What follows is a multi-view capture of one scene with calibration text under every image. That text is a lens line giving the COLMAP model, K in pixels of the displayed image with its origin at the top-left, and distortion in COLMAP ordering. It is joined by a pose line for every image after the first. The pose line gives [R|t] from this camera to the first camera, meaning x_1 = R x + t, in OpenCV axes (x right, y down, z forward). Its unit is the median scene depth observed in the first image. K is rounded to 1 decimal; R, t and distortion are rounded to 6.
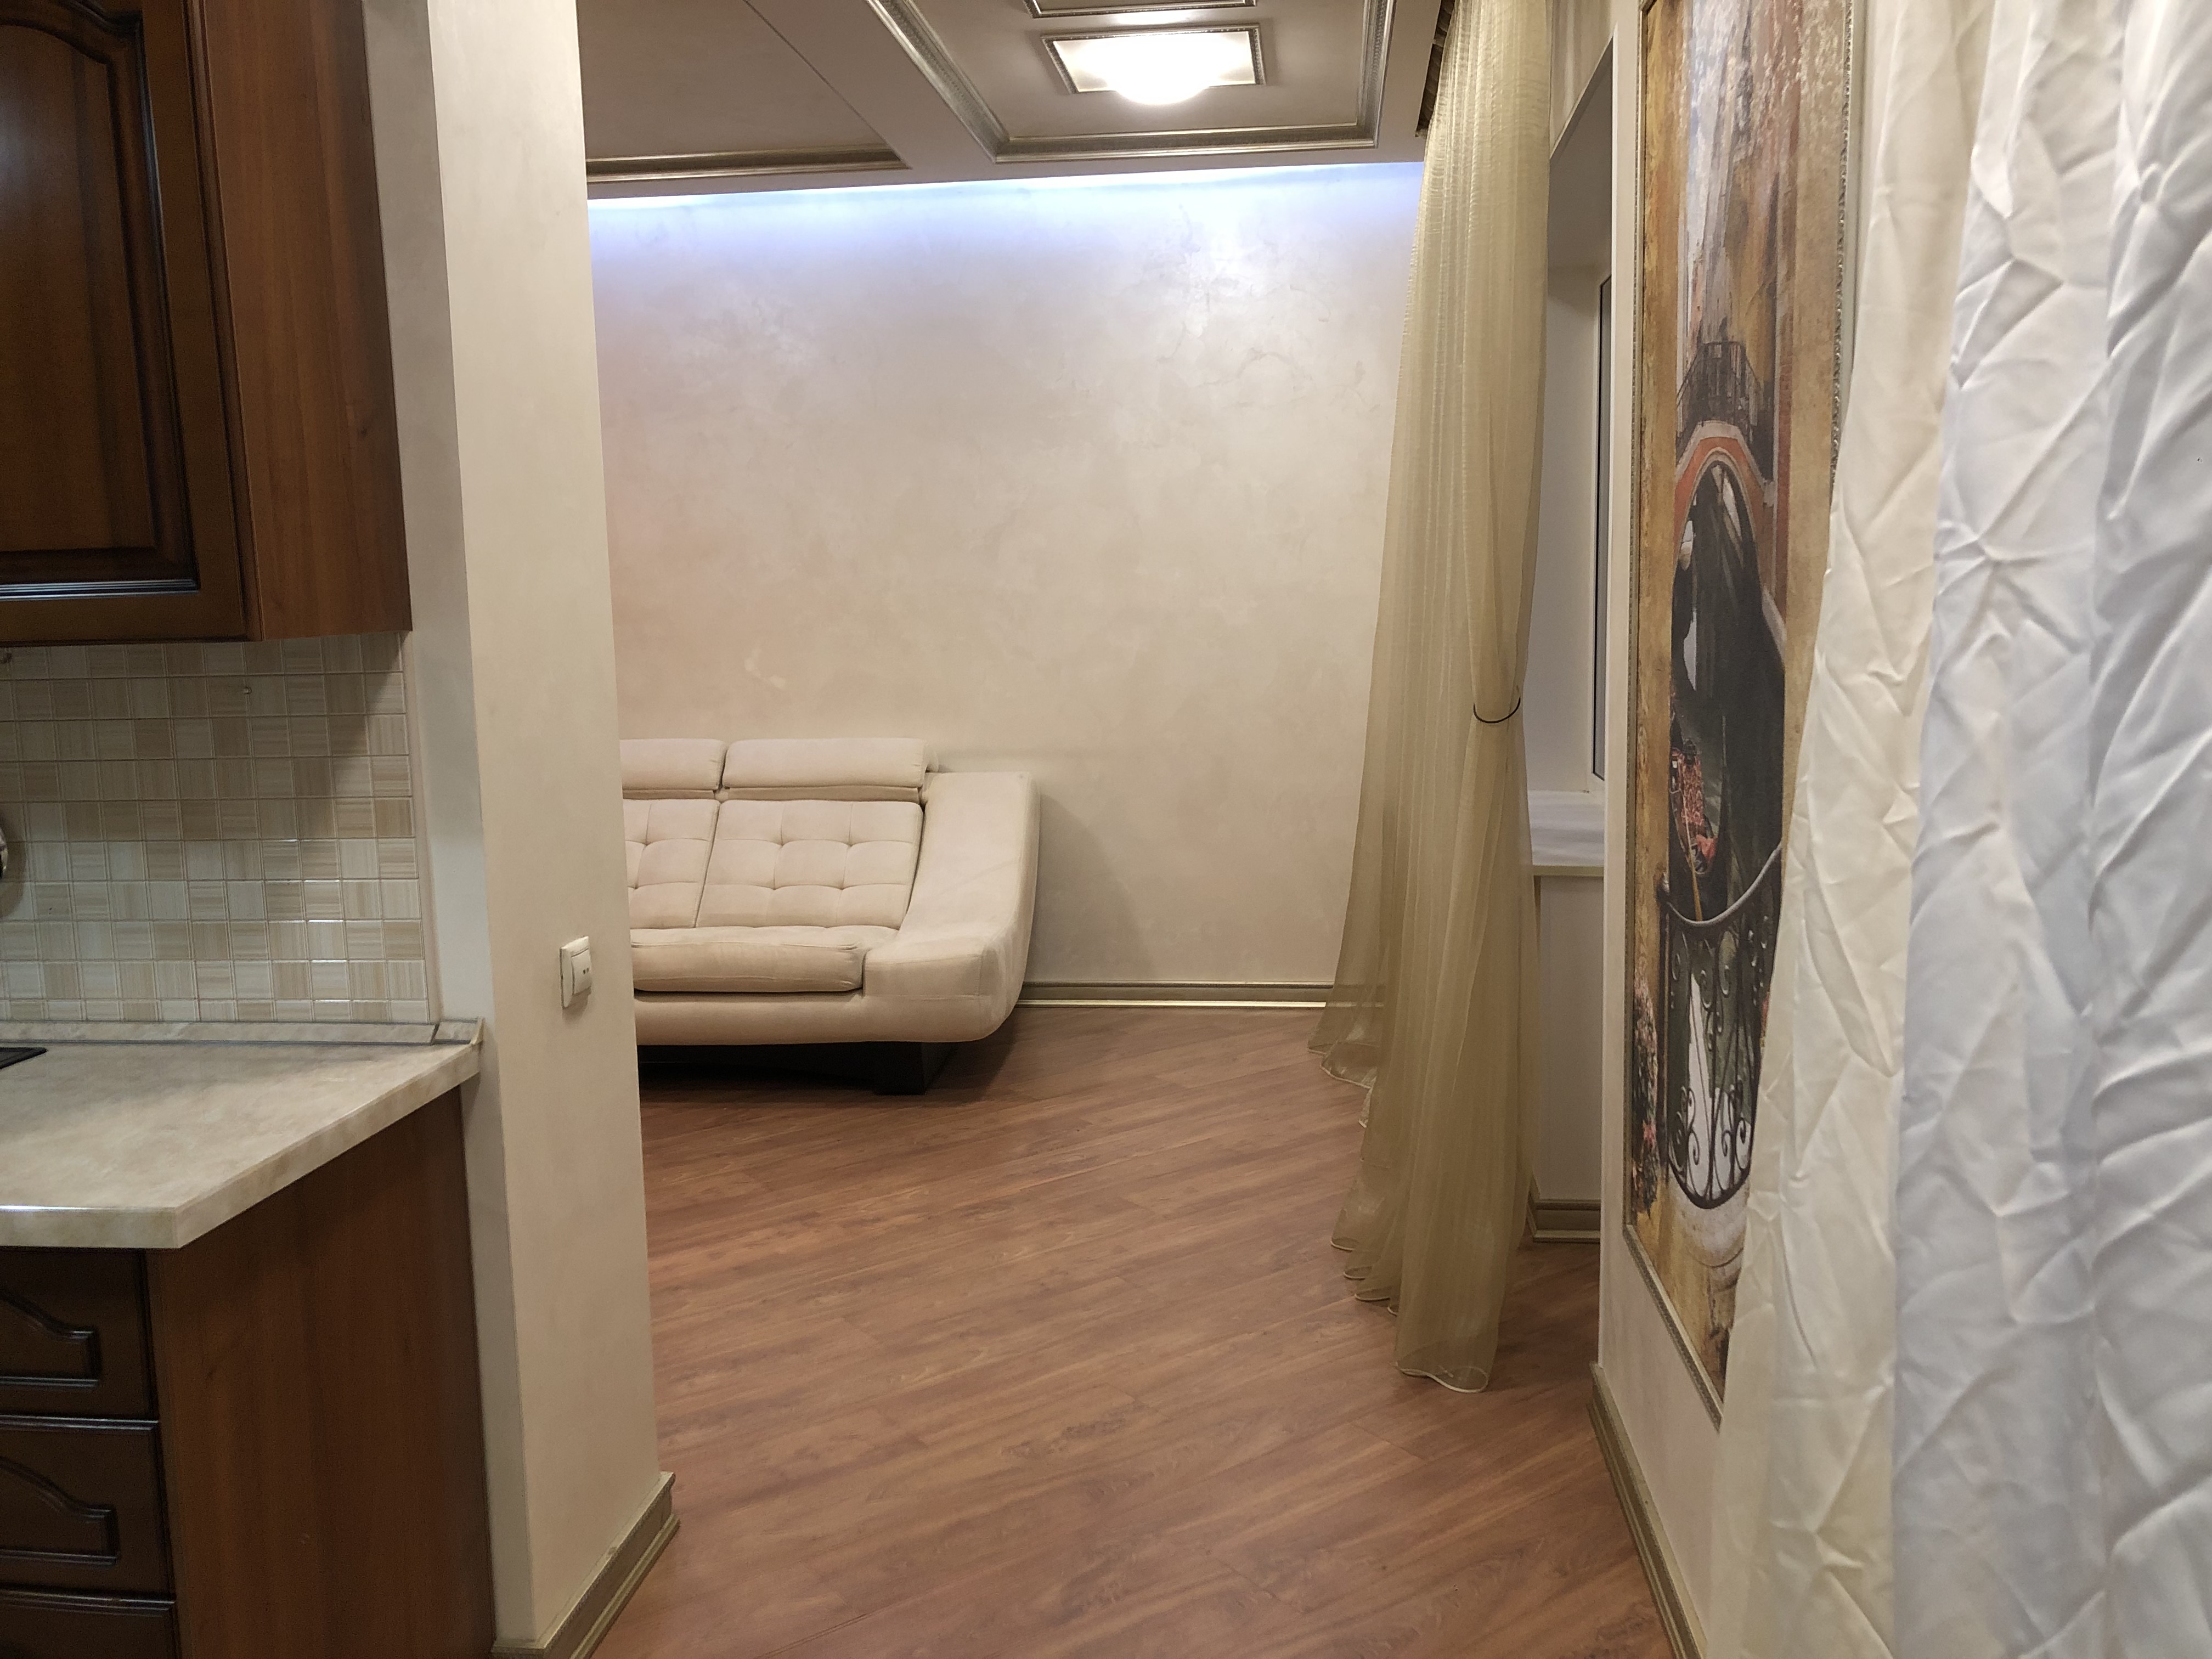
lens RADIAL K [[1807.6, 0, 1114.6], [0, 1807.6, 817.2], [0, 0, 1]] dist [0.037028, -0.043142]
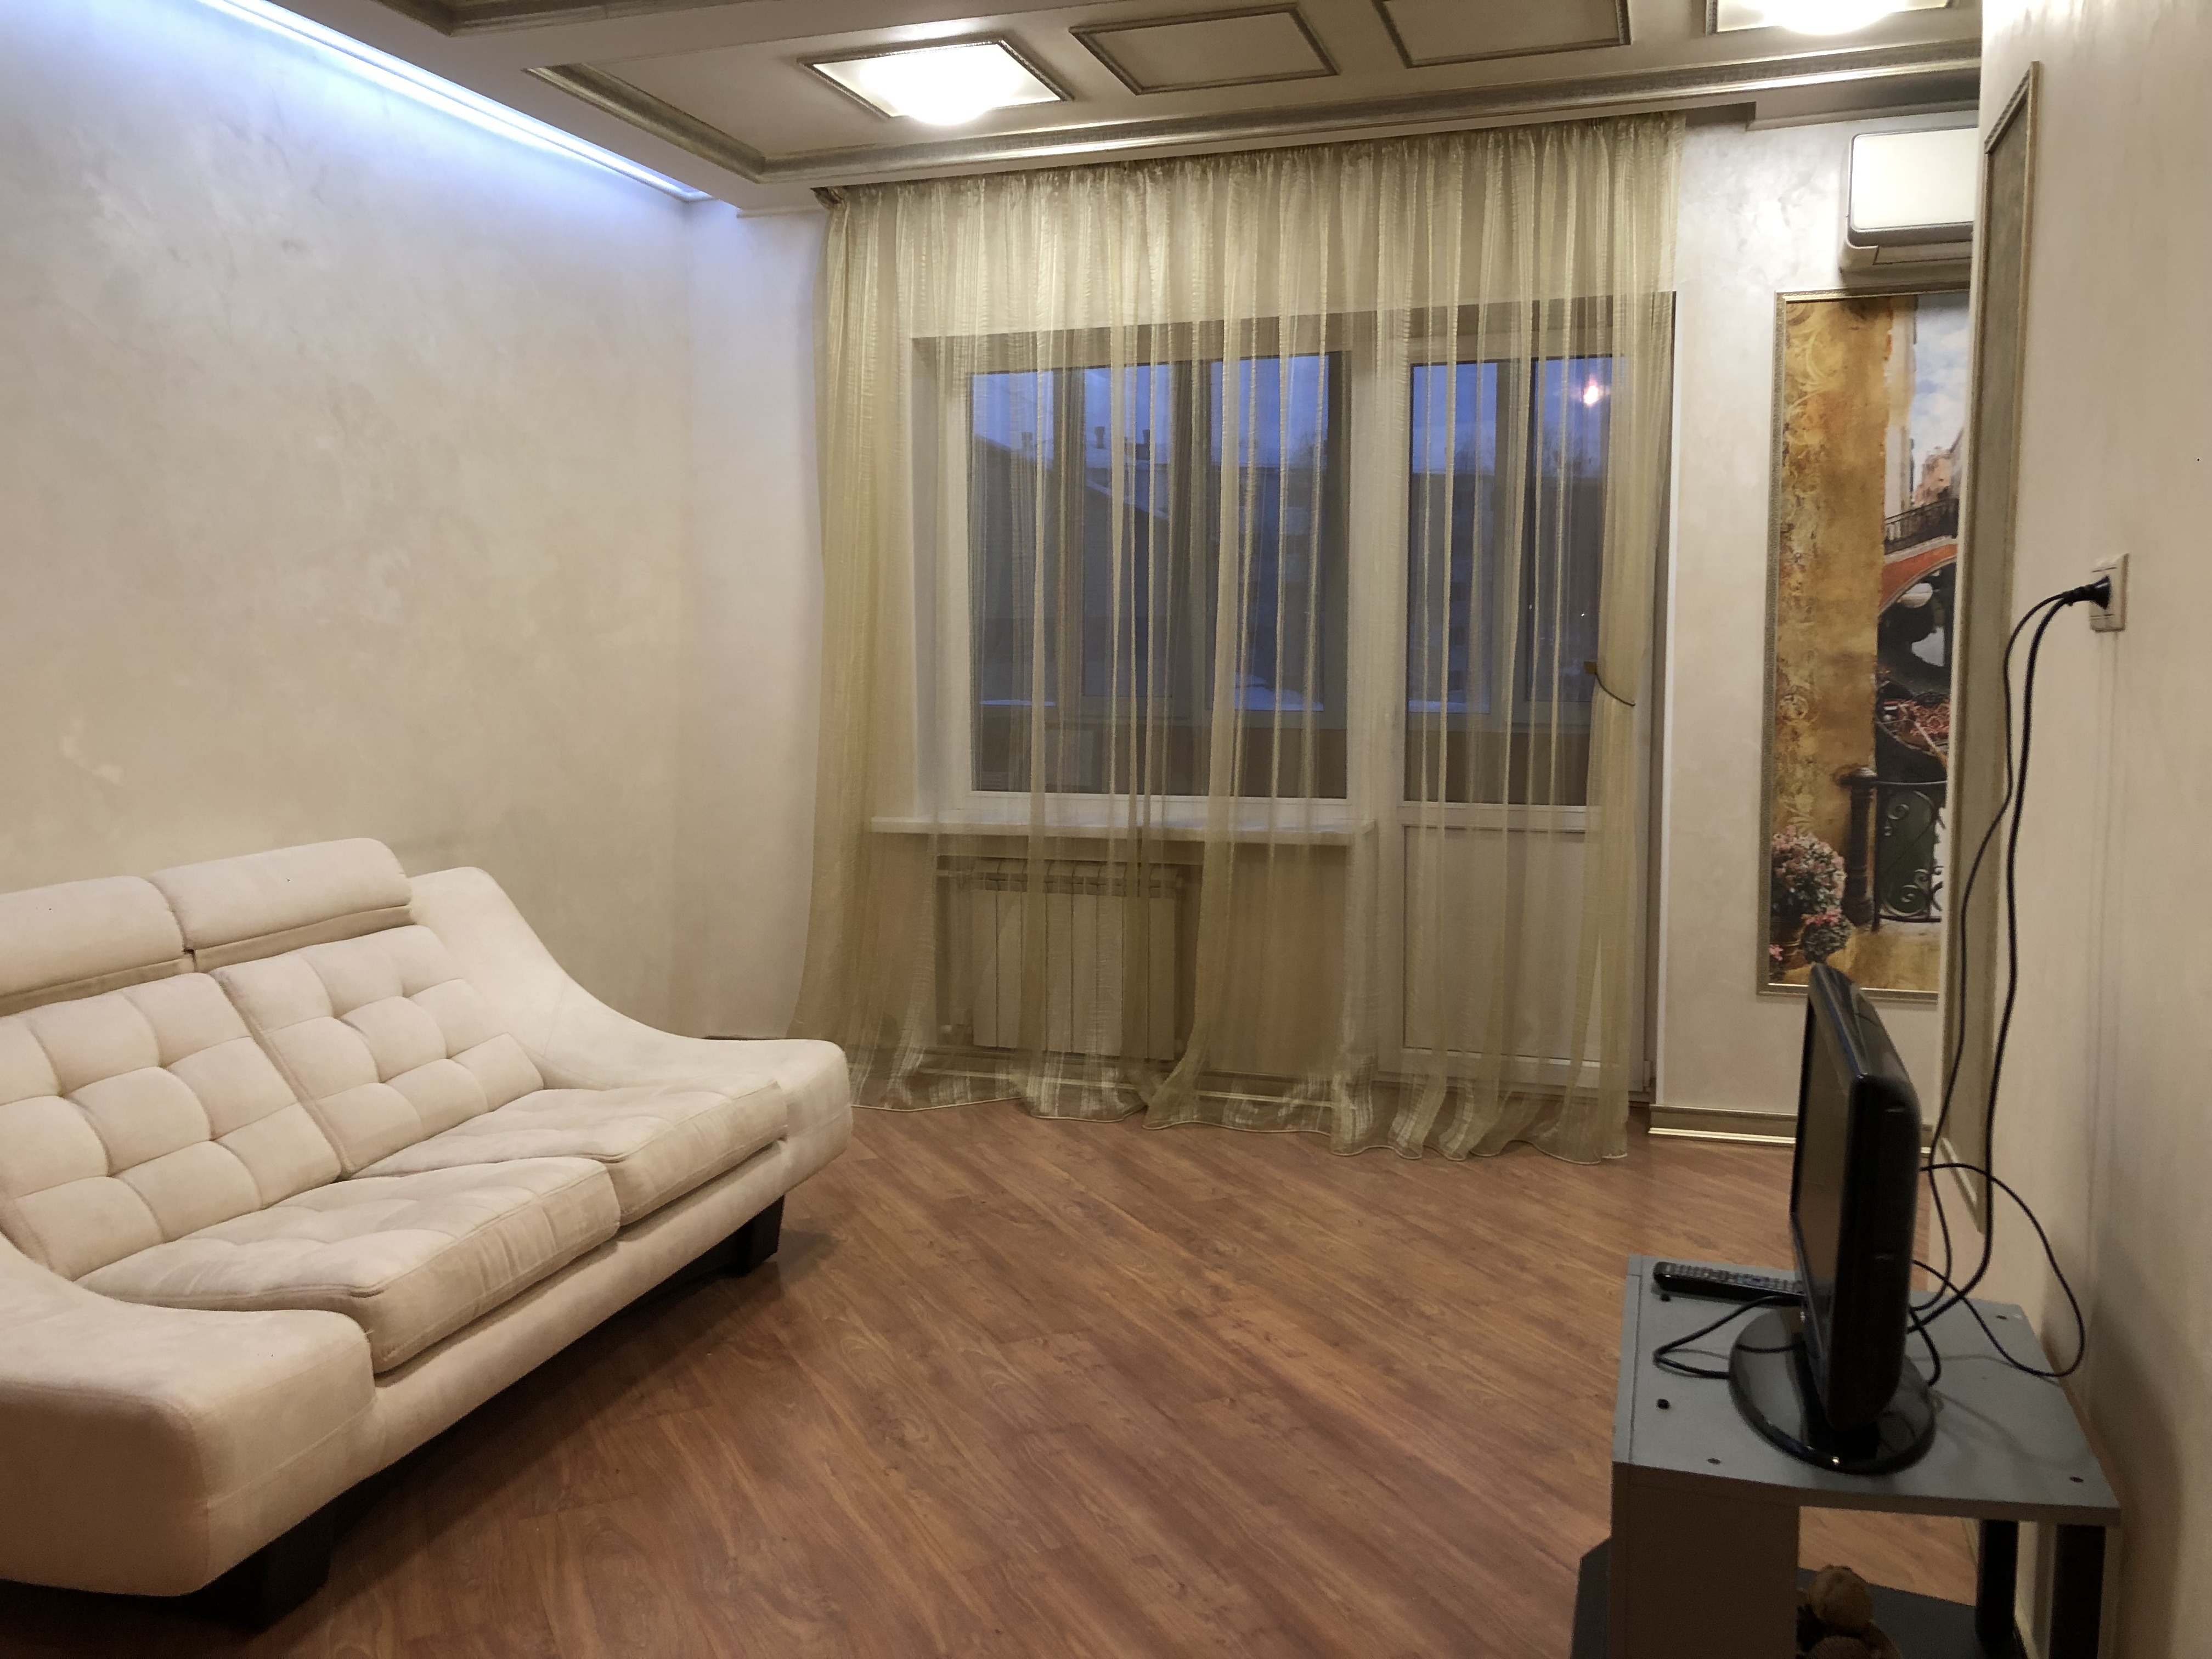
lens RADIAL K [[1807.6, 0, 1074.4], [0, 1807.6, 809.5], [0, 0, 1]] dist [0.037028, -0.043142]
pose [[0.207272, -0.075688, 0.975351, -1.048088], [0.129239, 0.990383, 0.049390, -0.077231], [-0.969709, 0.115816, 0.215061, 0.850329]]
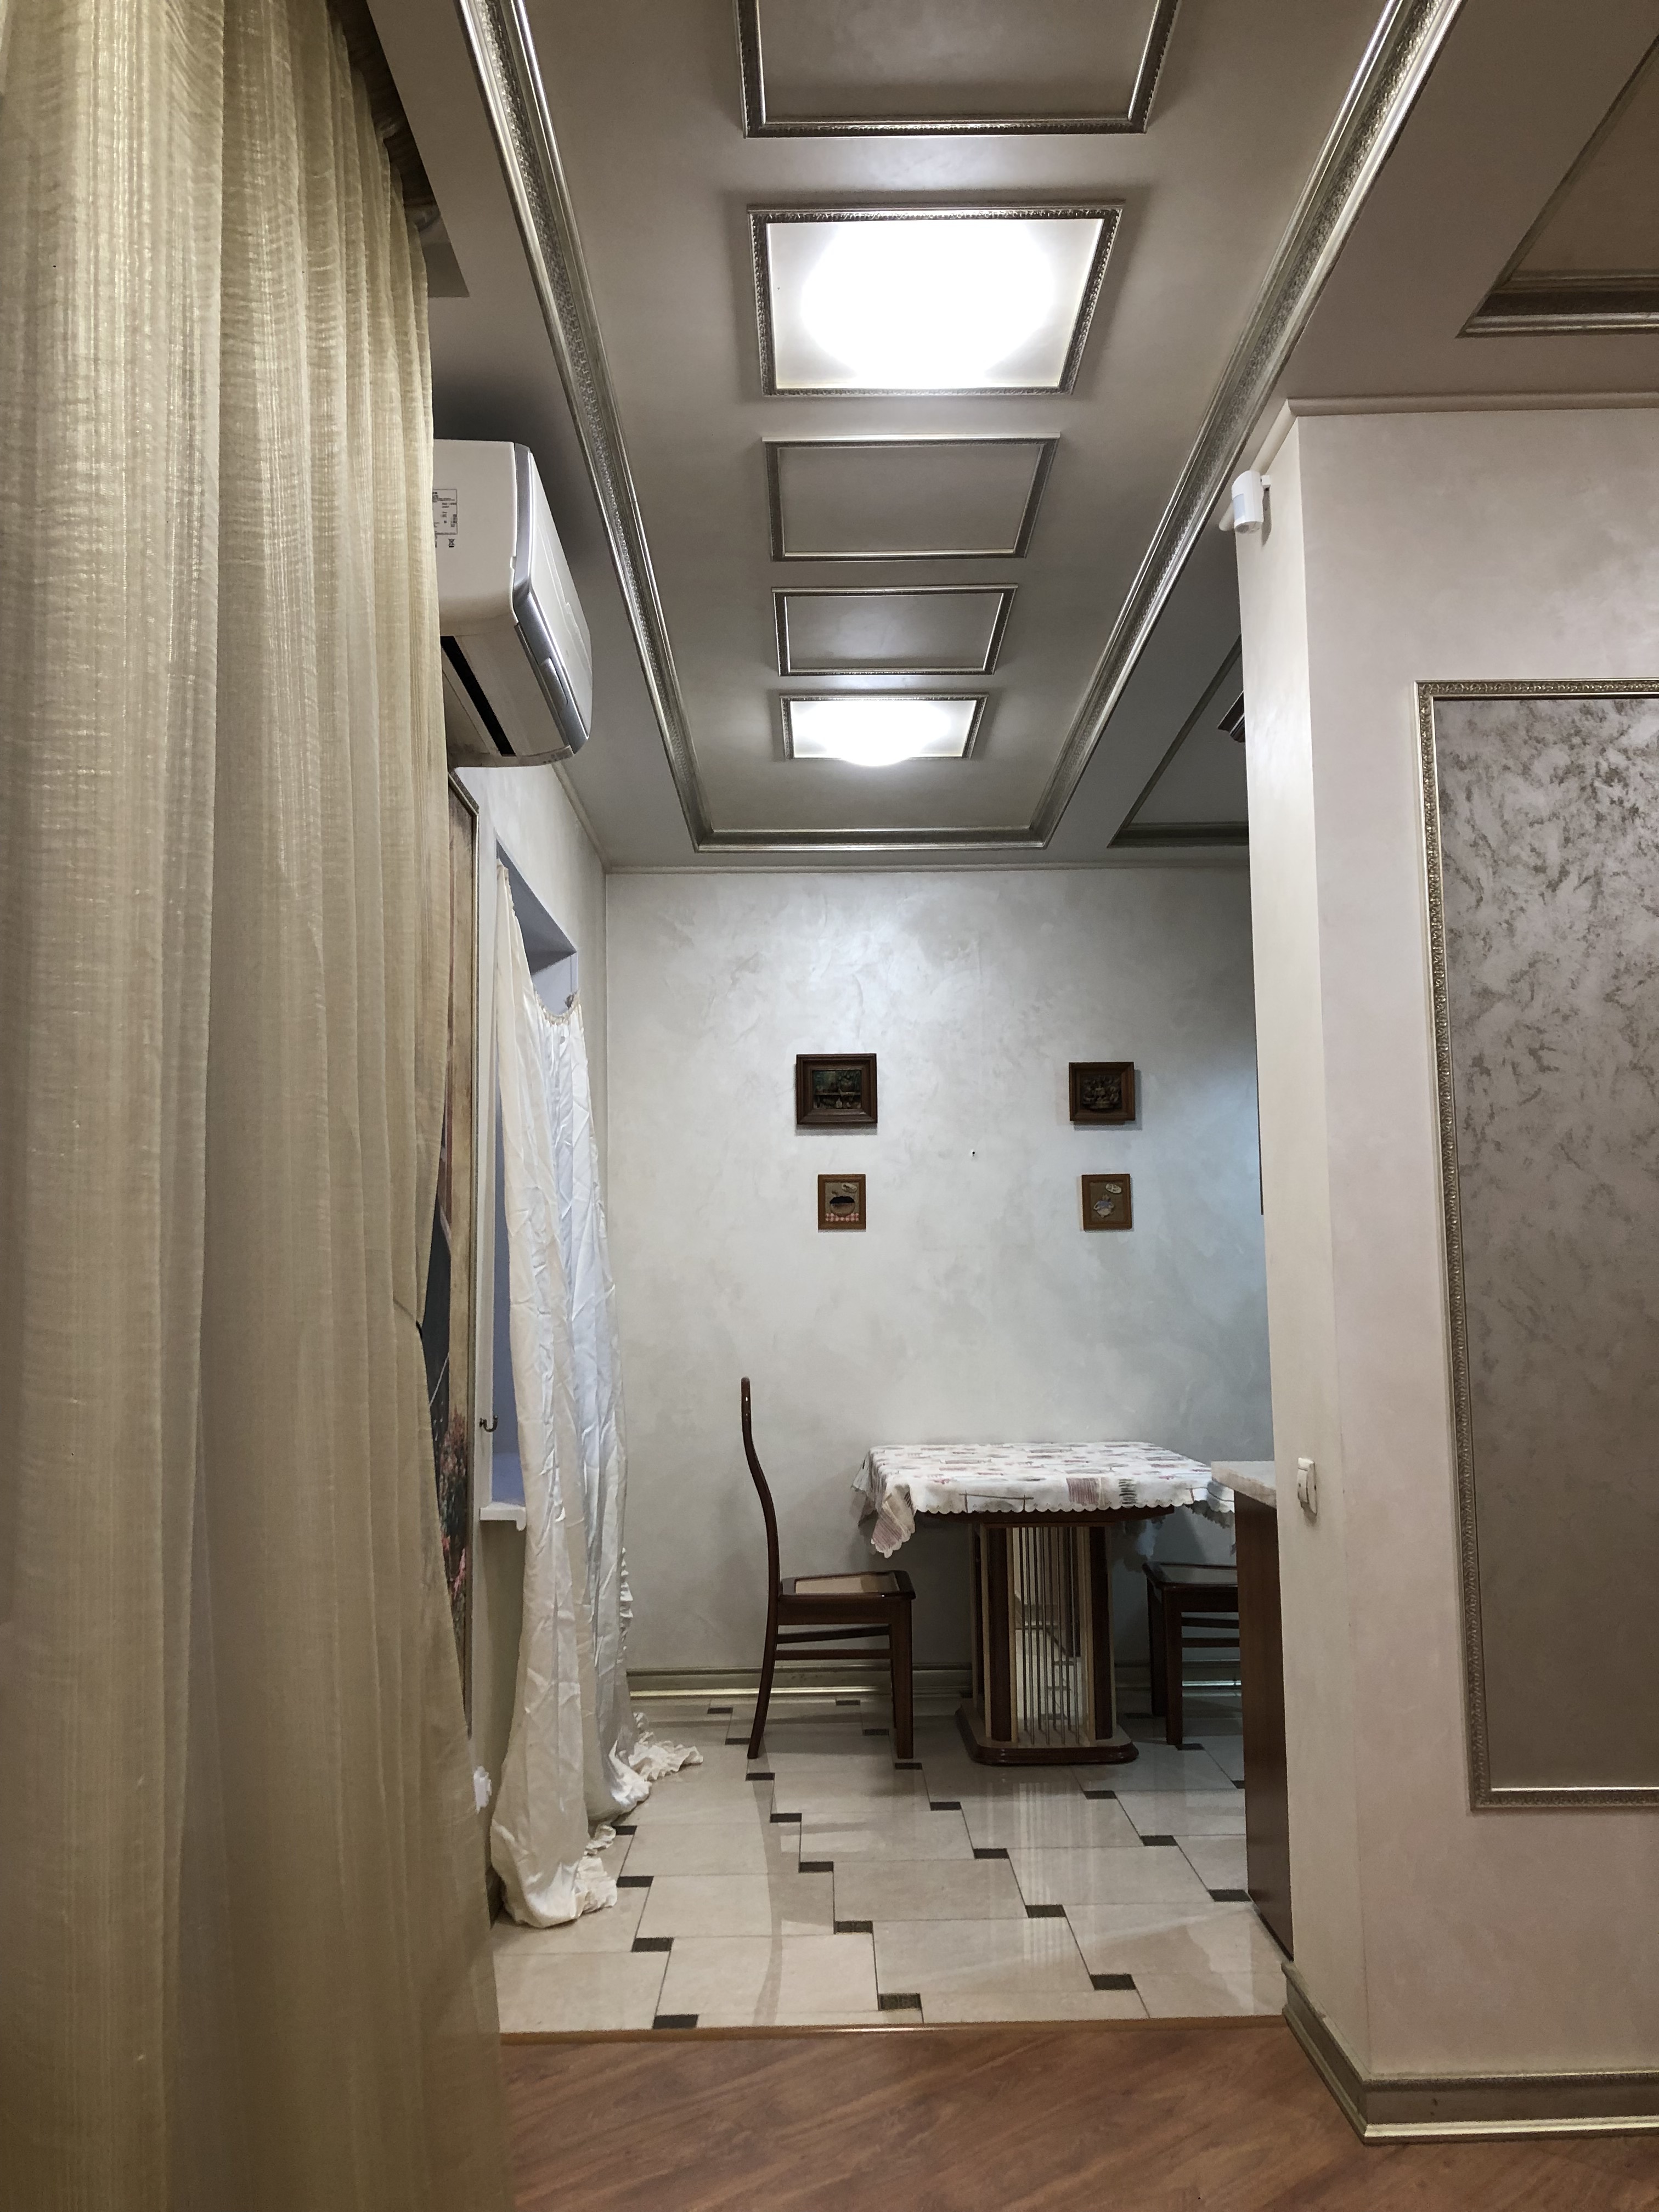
lens RADIAL K [[1807.6, 0, 823.3], [0, 1807.6, 1111.9], [0, 0, 1]] dist [0.037028, -0.043142]
pose [[-0.991217, 0.021277, -0.130524, 0.103548], [0.018475, 0.999573, 0.022641, -0.117260], [0.130950, 0.020031, -0.991187, 1.293184]]
